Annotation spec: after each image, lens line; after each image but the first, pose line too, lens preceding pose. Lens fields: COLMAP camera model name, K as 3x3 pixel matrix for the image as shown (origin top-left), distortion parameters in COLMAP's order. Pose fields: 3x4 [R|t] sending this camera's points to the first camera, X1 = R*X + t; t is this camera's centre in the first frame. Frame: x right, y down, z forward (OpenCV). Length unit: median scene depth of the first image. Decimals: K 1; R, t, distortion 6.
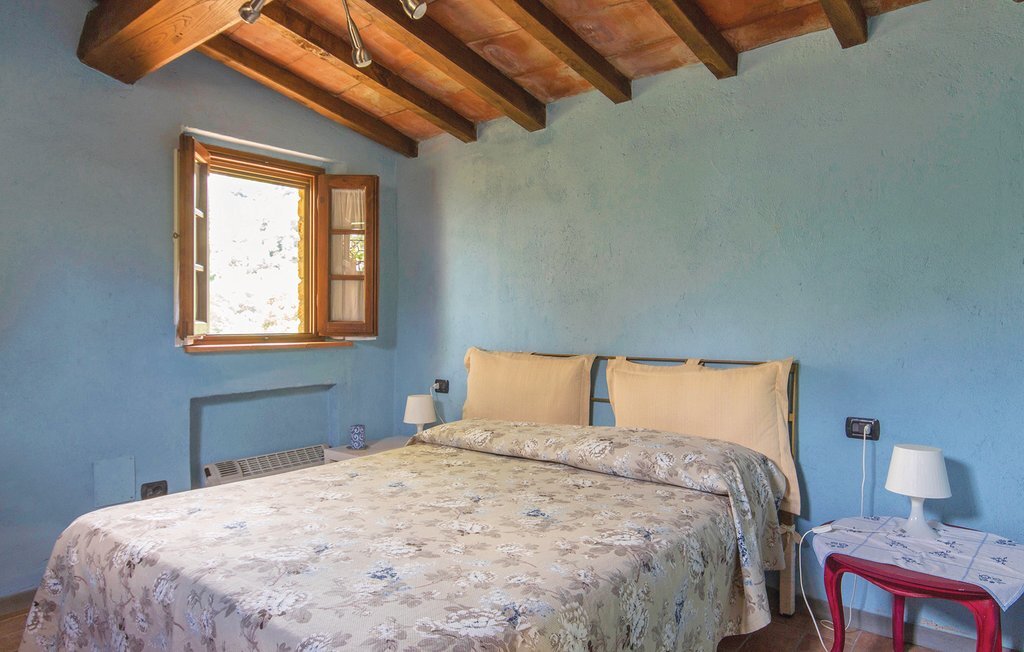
lens RADIAL K [[660.5, 0, 512.0], [0, 660.5, 326.0], [0, 0, 1]] dist [-0.001912, -0.000709]
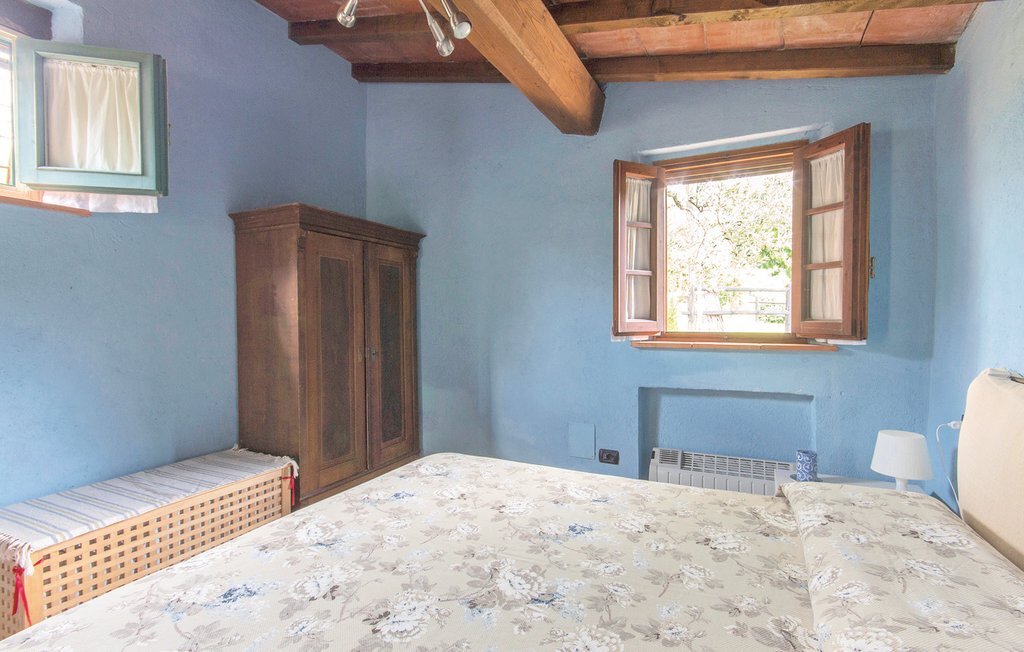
lens RADIAL K [[475.4, 0, 512.0], [0, 475.4, 326.0], [0, 0, 1]] dist [0.002346, 0.000753]
pose [[0.240282, 0.016374, -0.970565, 0.249117], [-0.006978, 0.999861, 0.015141, -0.007099], [0.970678, 0.003135, 0.240363, 0.553897]]
